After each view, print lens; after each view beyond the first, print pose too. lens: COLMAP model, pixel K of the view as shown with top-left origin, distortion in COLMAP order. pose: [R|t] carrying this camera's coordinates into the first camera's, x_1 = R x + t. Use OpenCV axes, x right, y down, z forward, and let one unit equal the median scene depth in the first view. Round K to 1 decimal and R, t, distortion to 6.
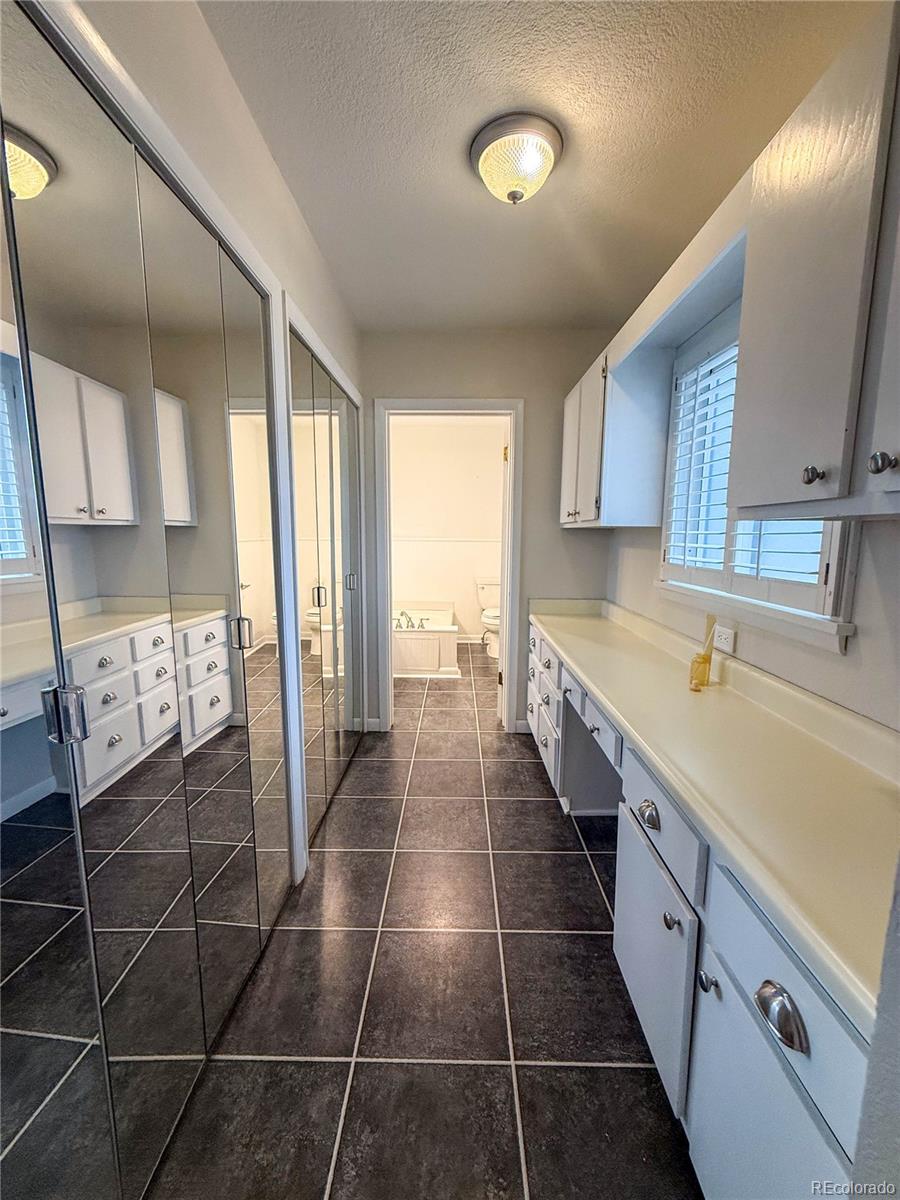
lens RADIAL K [[483.2, 0, 452.2], [0, 483.2, 603.1], [0, 0, 1]] dist [-0.000191, 0.000016]
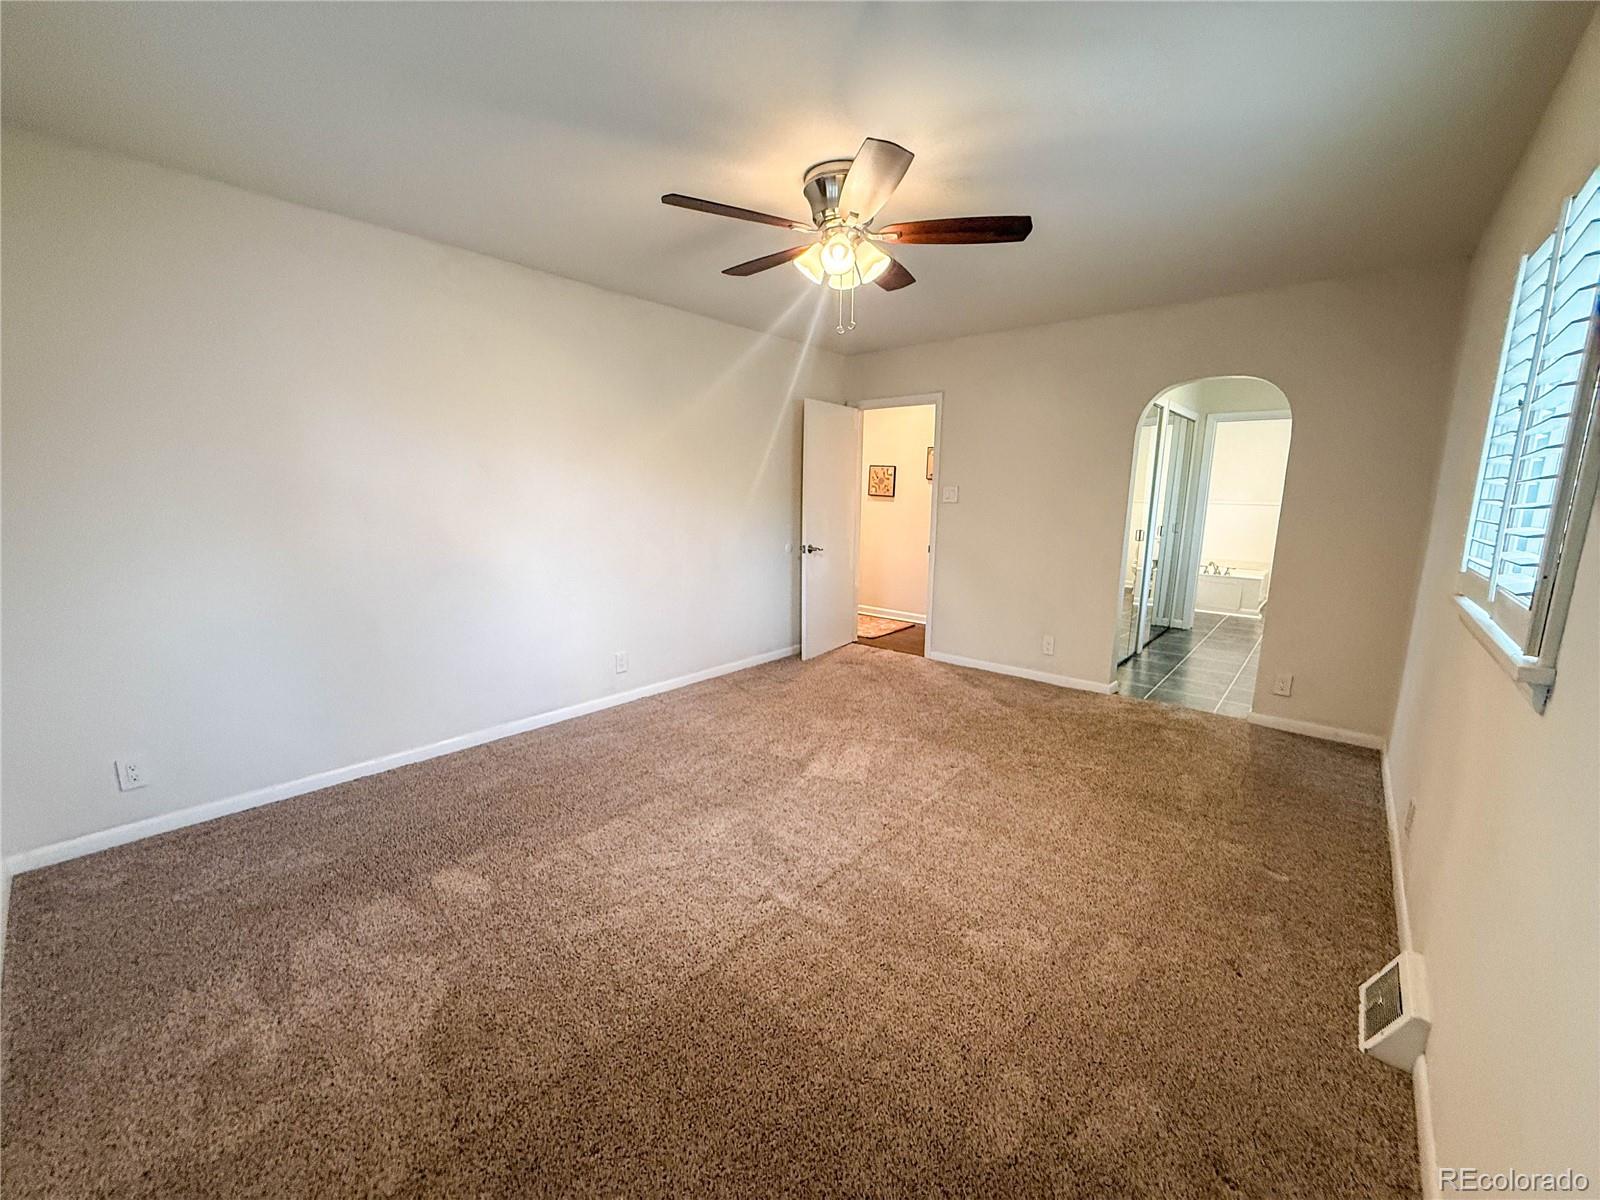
lens RADIAL K [[644.2, 0, 796.8], [0, 644.2, 601.5], [0, 0, 1]] dist [-0.000191, 0.000016]
pose [[0.772948, 0.116732, -0.623639, 0.140985], [-0.094825, 0.993144, 0.068367, 0.127342], [0.627344, 0.006293, 0.778717, -1.129488]]
